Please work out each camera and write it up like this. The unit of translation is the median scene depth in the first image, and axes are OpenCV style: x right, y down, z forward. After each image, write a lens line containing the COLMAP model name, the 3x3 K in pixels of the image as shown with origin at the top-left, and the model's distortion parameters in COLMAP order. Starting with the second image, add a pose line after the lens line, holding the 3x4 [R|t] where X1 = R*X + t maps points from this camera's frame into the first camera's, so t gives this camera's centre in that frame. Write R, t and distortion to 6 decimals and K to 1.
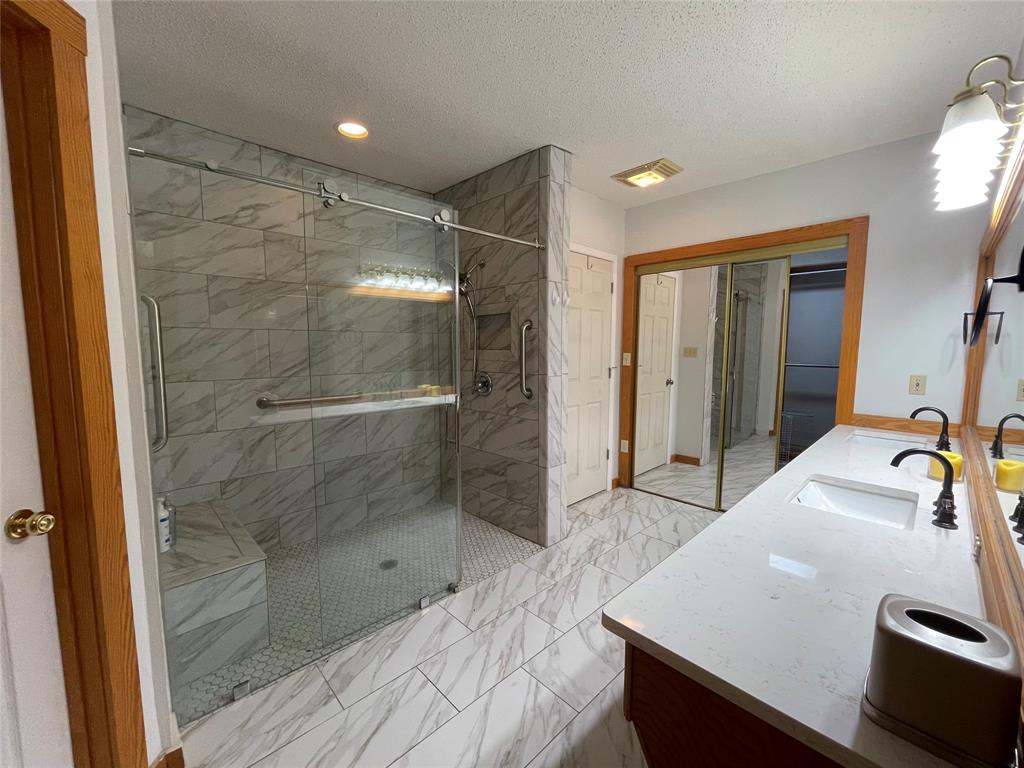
lens RADIAL K [[418.2, 0, 511.0], [0, 418.2, 382.8], [0, 0, 1]] dist [-0.001913, 0.000668]
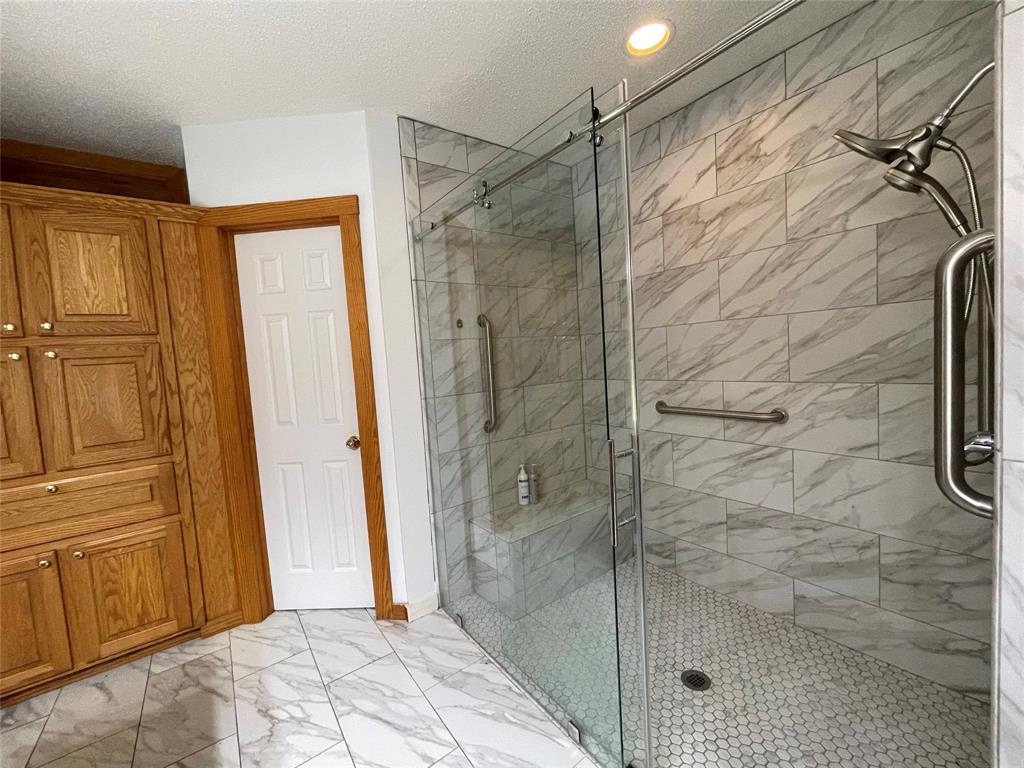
lens RADIAL K [[418.2, 0, 511.0], [0, 418.2, 382.8], [0, 0, 1]] dist [-0.001913, 0.000668]
pose [[-0.116566, 0.071491, -0.990607, 0.348937], [-0.030180, 0.996690, 0.075481, -0.064555], [0.992724, 0.038695, -0.114022, 0.777819]]
